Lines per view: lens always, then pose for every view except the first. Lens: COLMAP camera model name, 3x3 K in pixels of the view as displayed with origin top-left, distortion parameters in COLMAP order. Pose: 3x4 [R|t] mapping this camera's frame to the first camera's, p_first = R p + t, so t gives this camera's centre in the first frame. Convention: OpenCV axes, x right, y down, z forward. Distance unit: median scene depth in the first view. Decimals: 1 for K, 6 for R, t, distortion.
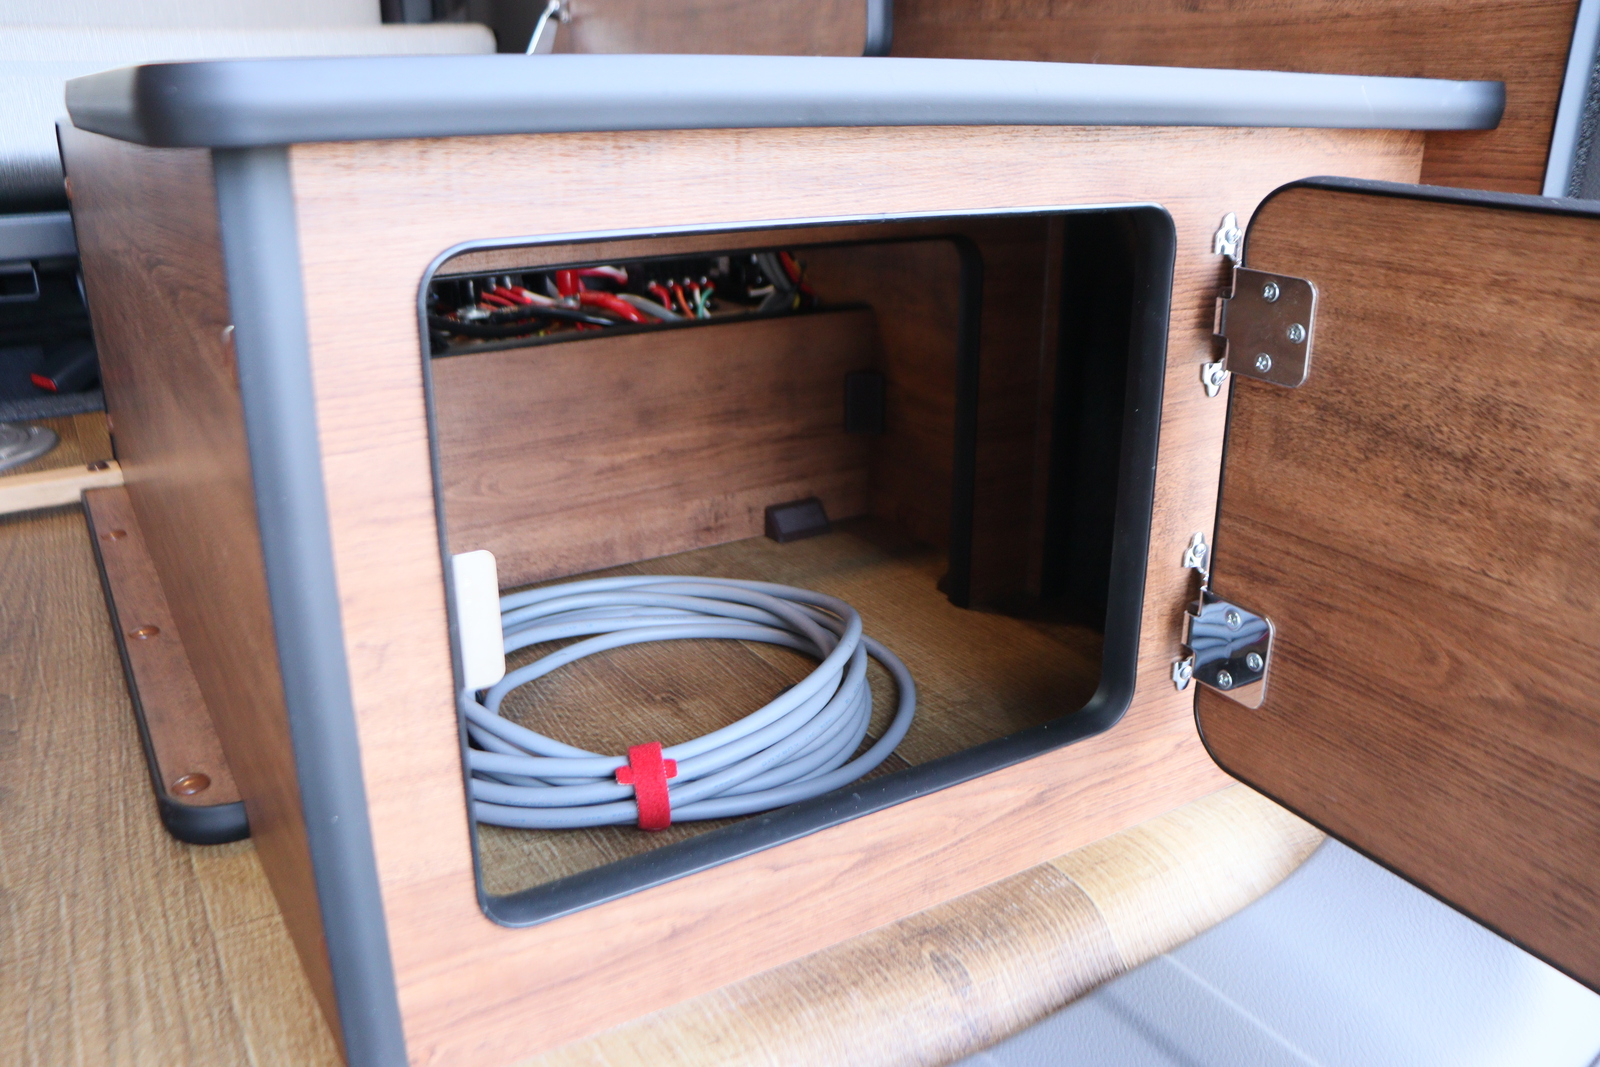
lens RADIAL K [[1324.0, 0, 803.0], [0, 1324.0, 533.6], [0, 0, 1]] dist [-0.101283, 0.068638]
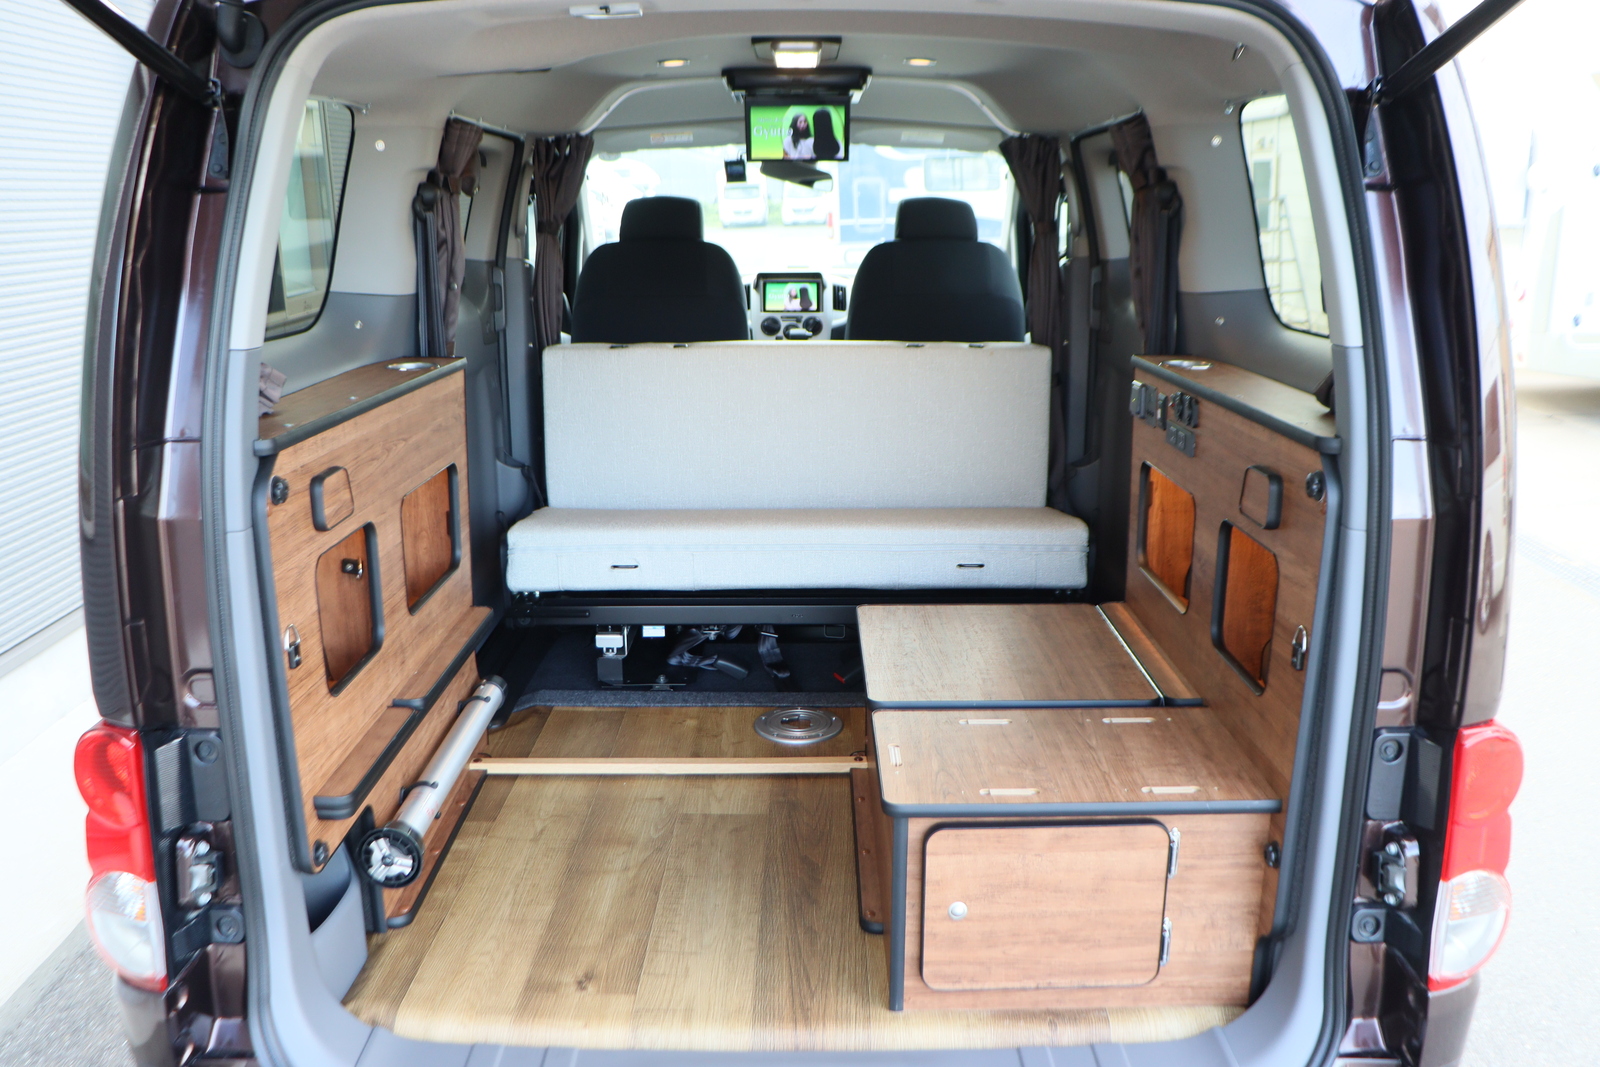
lens RADIAL K [[1324.0, 0, 803.7], [0, 1324.0, 542.7], [0, 0, 1]] dist [-0.101283, 0.068638]
pose [[0.851000, 0.122270, -0.510734, 0.919060], [-0.178300, 0.982022, -0.061991, -0.468865], [0.493972, 0.143818, 0.857501, -1.963599]]
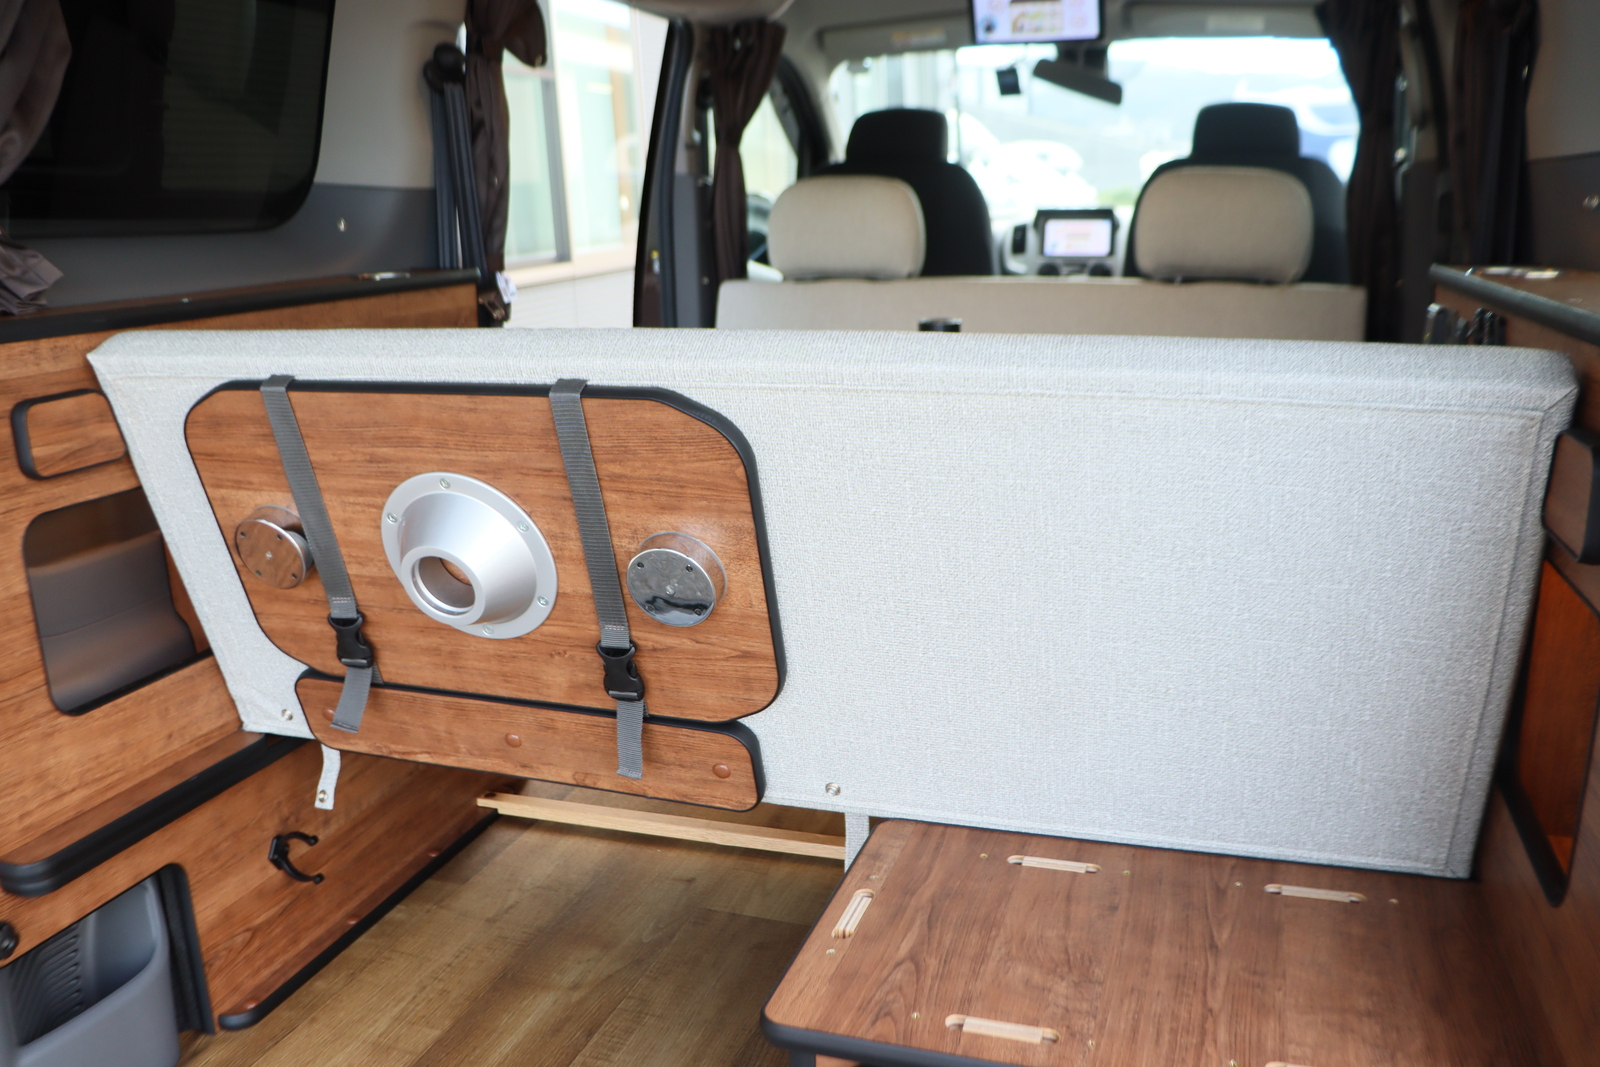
lens RADIAL K [[1324.0, 0, 796.7], [0, 1324.0, 533.8], [0, 0, 1]] dist [-0.101283, 0.068638]
pose [[0.643125, 0.167785, -0.747153, 0.784966], [-0.244316, 0.969667, 0.007454, -0.689197], [0.725740, 0.177747, 0.664610, -0.544450]]
